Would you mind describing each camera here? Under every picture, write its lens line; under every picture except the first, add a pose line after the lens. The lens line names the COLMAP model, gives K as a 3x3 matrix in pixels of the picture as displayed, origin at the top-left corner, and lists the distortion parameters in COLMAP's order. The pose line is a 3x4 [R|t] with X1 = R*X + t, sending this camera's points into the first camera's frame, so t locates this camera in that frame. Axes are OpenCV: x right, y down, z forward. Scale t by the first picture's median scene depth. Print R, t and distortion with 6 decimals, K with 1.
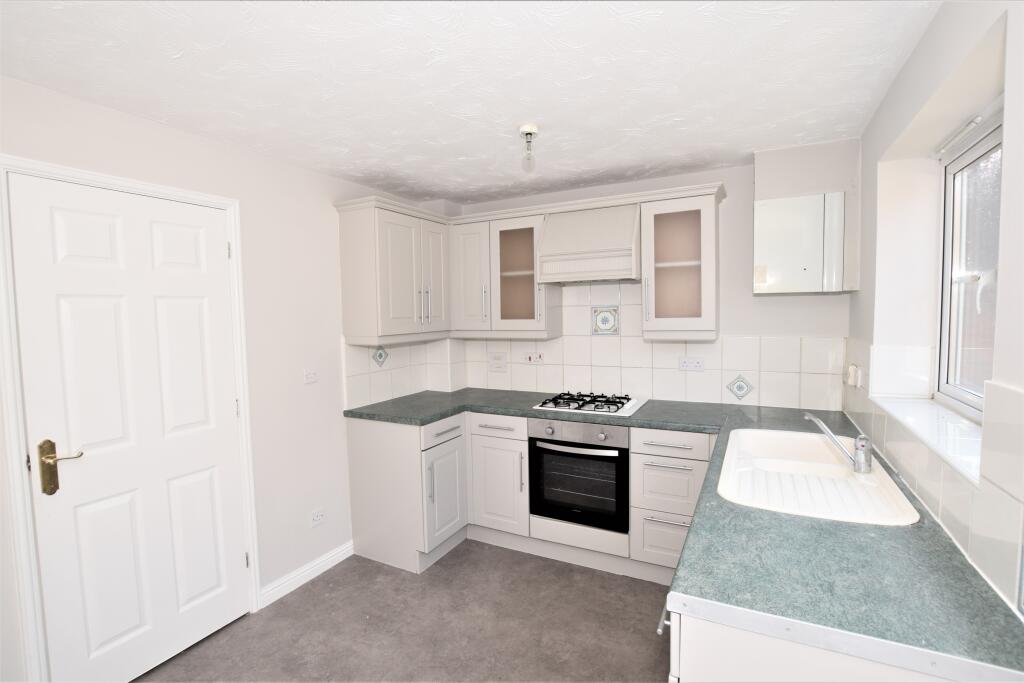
lens RADIAL K [[473.4, 0, 512.0], [0, 473.4, 341.5], [0, 0, 1]] dist [-0.028440, 0.000629]
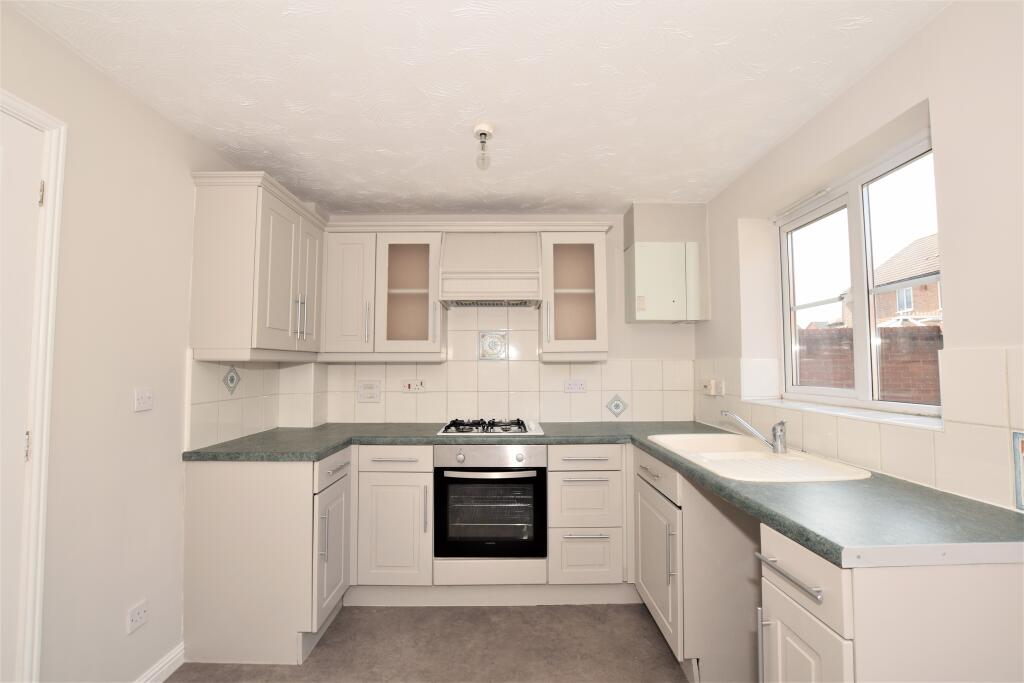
lens RADIAL K [[454.7, 0, 512.0], [0, 454.7, 341.5], [0, 0, 1]] dist [-0.026150, 0.000713]
pose [[0.882087, 0.041915, 0.469218, -0.248651], [0.015014, 0.993026, -0.116932, 0.068306], [-0.470847, 0.110189, 0.875306, 0.155153]]
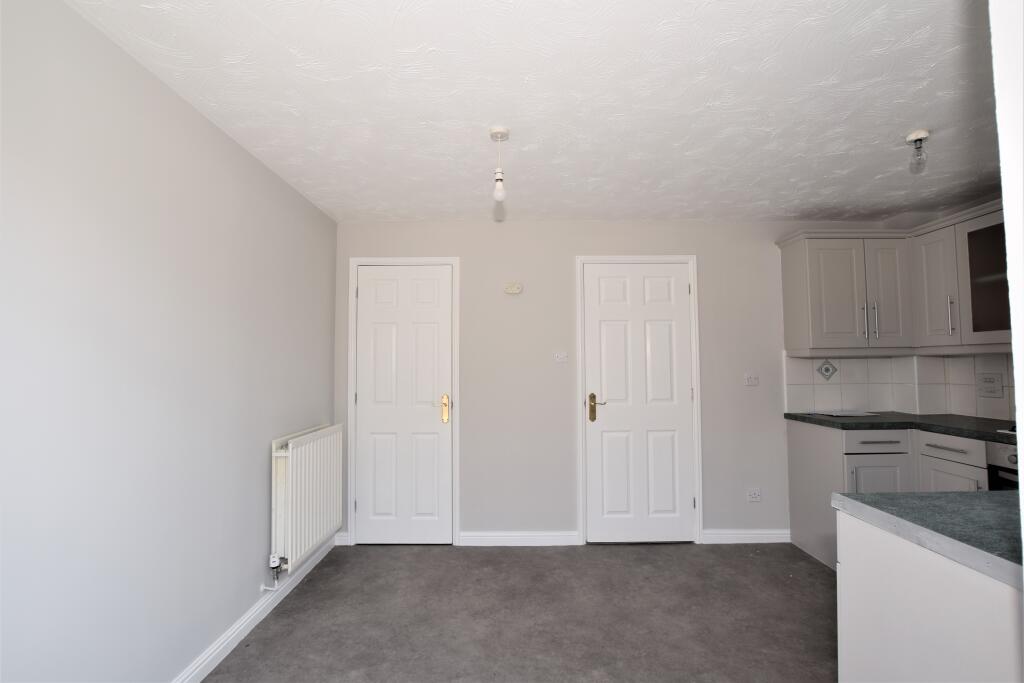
lens RADIAL K [[473.4, 0, 512.0], [0, 473.4, 341.5], [0, 0, 1]] dist [-0.028440, 0.000629]
pose [[0.466080, -0.029100, -0.884264, 0.375335], [-0.055932, 0.996491, -0.062274, 0.081214], [0.882973, 0.078483, 0.462817, -0.159312]]
